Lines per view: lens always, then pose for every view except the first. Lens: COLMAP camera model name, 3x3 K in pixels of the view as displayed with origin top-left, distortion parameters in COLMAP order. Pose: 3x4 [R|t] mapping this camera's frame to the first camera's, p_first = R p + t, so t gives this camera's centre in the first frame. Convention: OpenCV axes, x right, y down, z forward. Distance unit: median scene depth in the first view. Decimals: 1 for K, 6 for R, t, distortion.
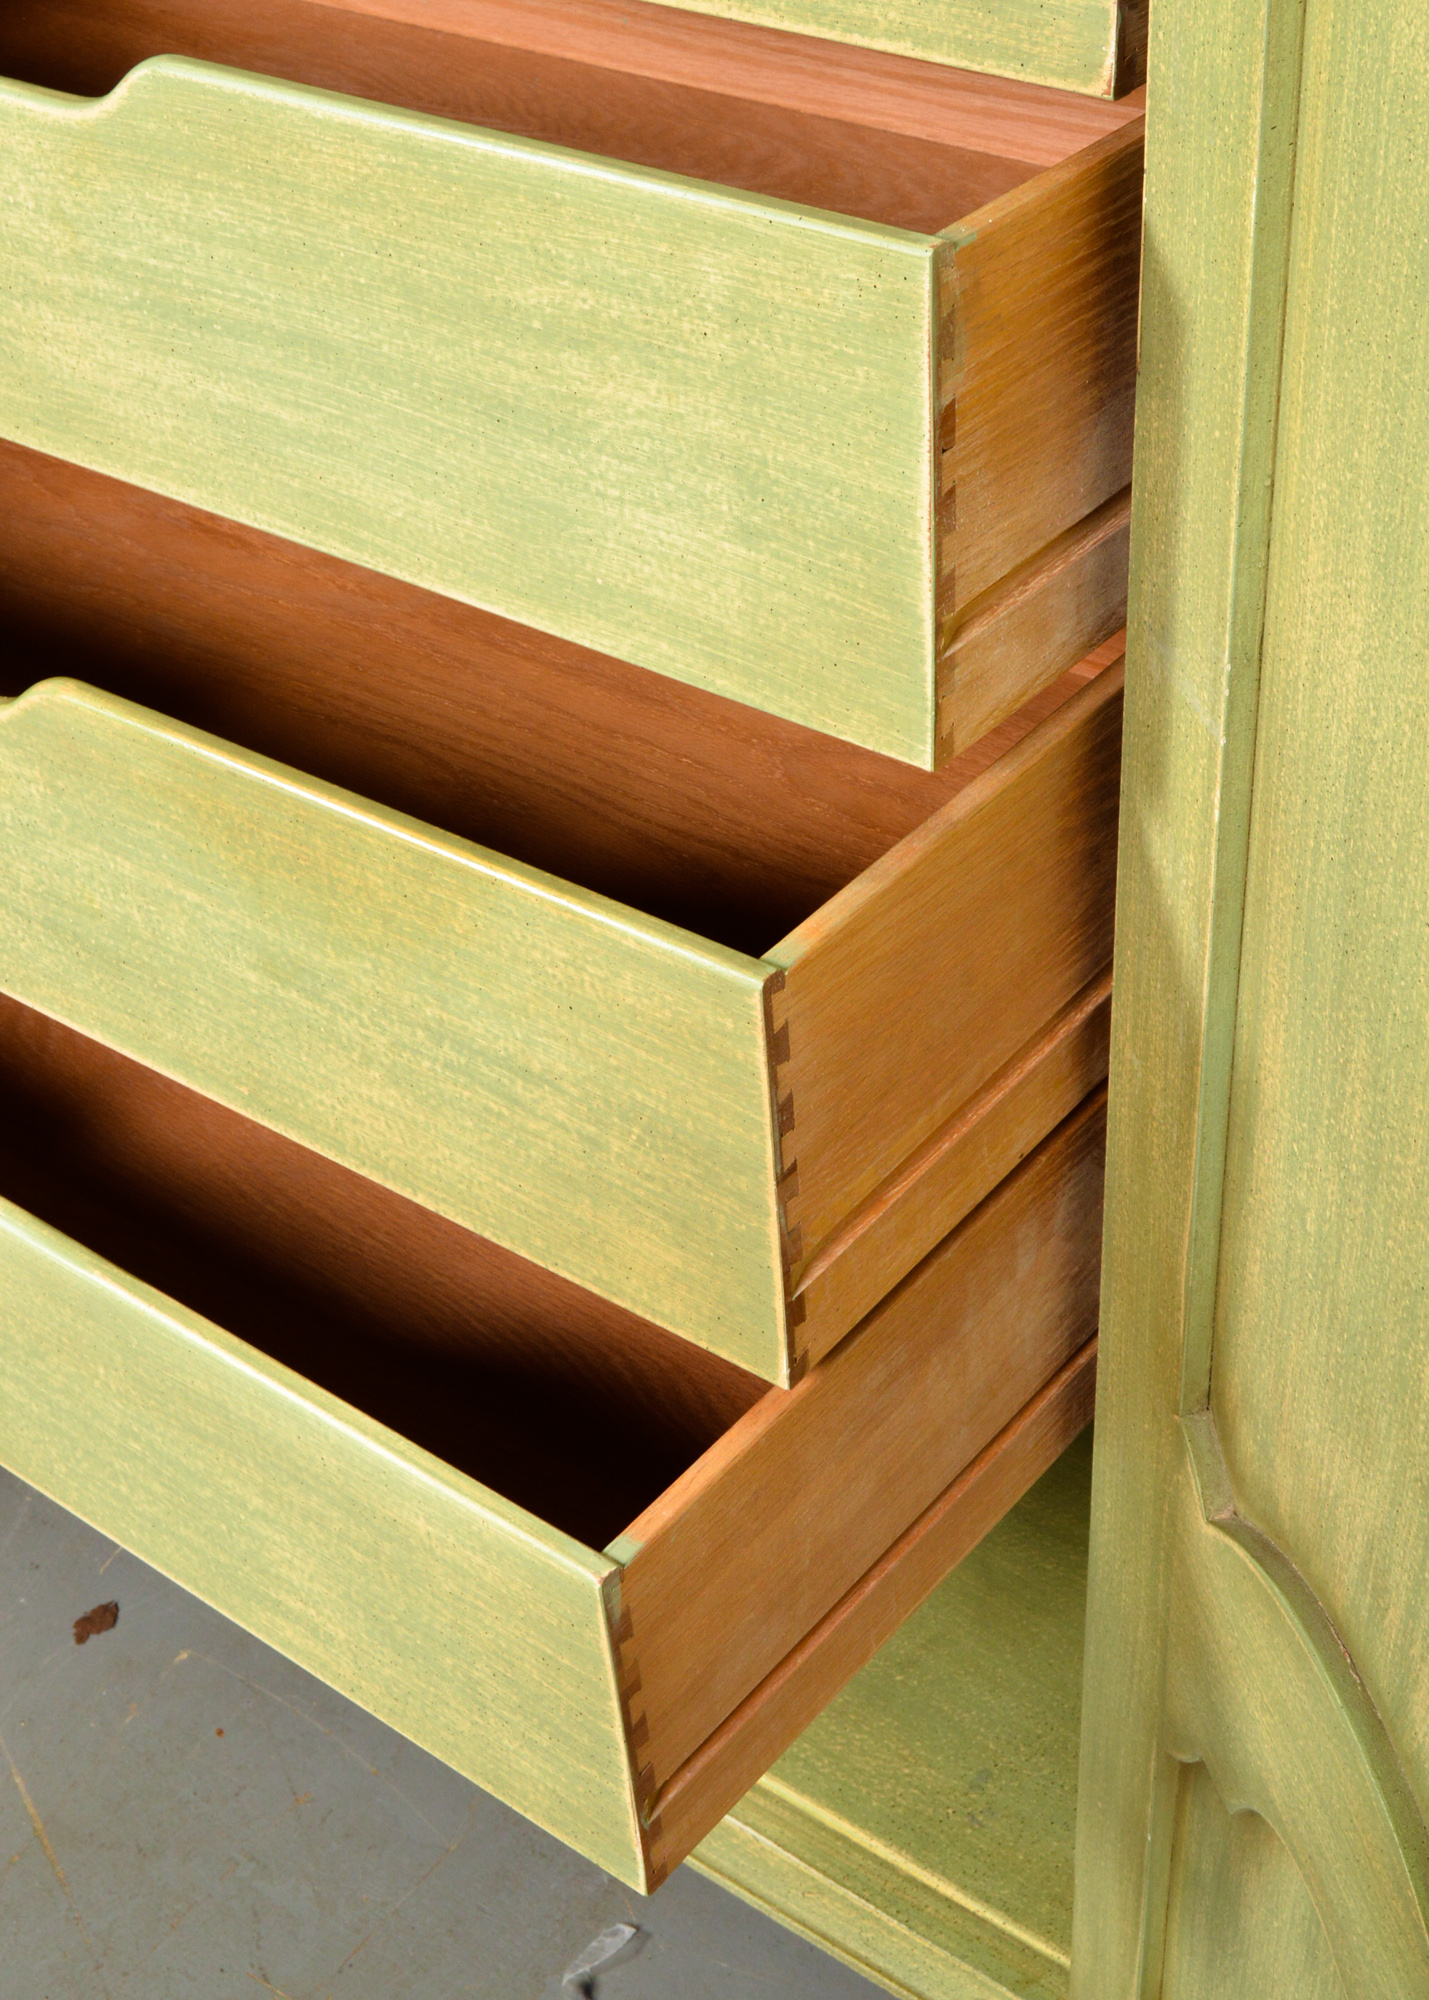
lens RADIAL K [[2914.3, 0, 714.9], [0, 2914.3, 1000.1], [0, 0, 1]] dist [-0.048368, 0.000000]
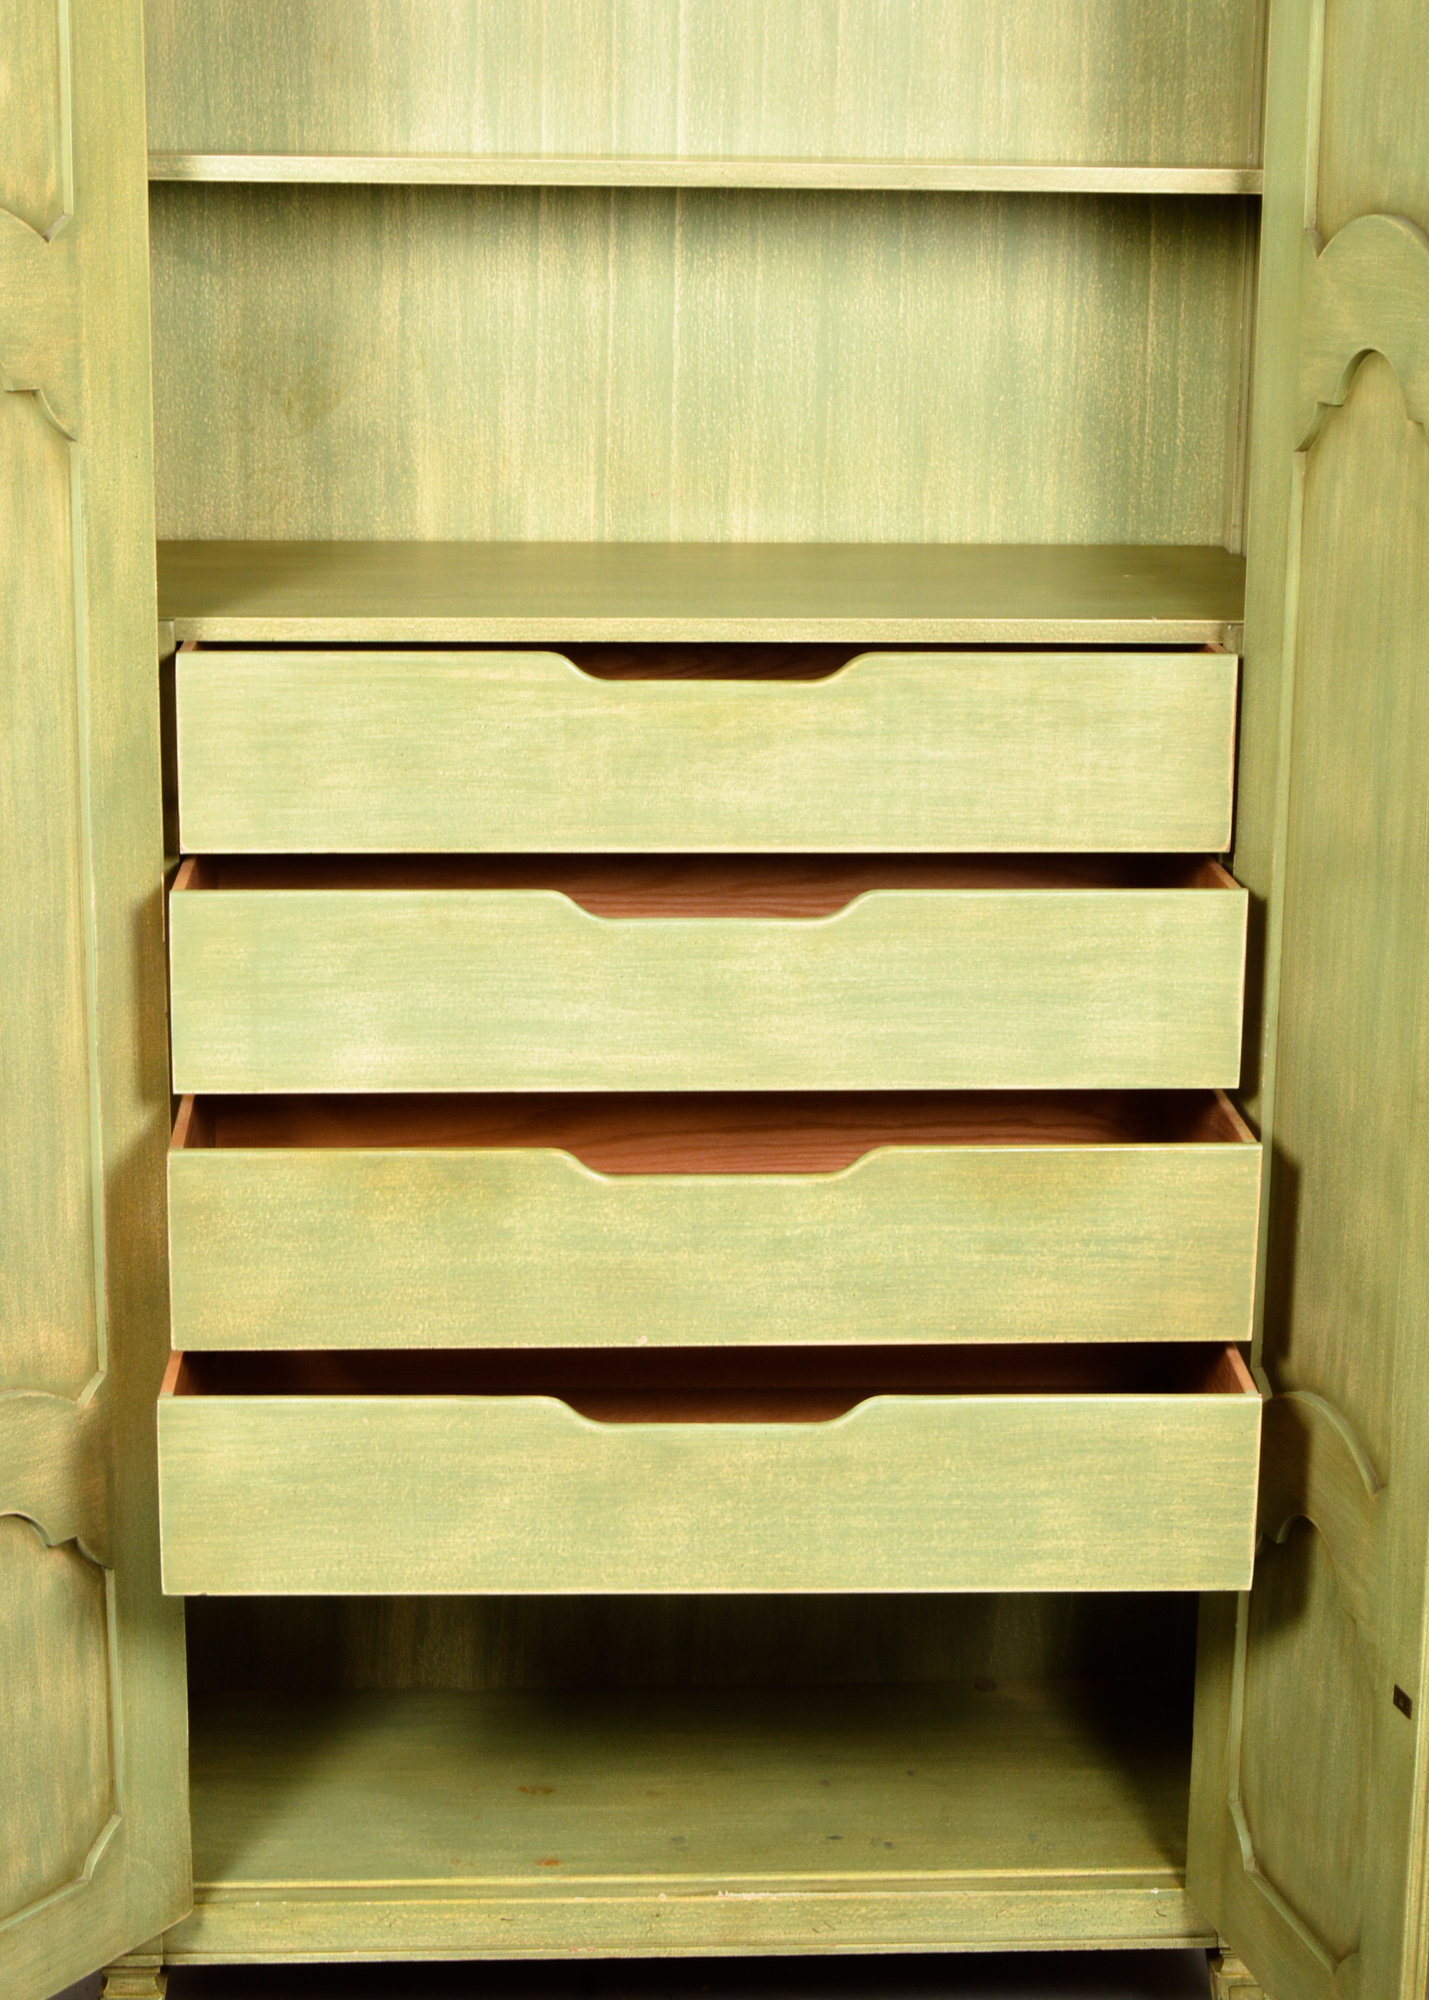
lens RADIAL K [[3576.0, 0, 694.8], [0, 3576.0, 998.5], [0, 0, 1]] dist [-0.076704, 0.000000]
pose [[0.753122, -0.099332, 0.650339, -2.357131], [0.356612, 0.892344, -0.276678, 0.562056], [-0.552843, 0.440291, 0.707466, -1.066490]]
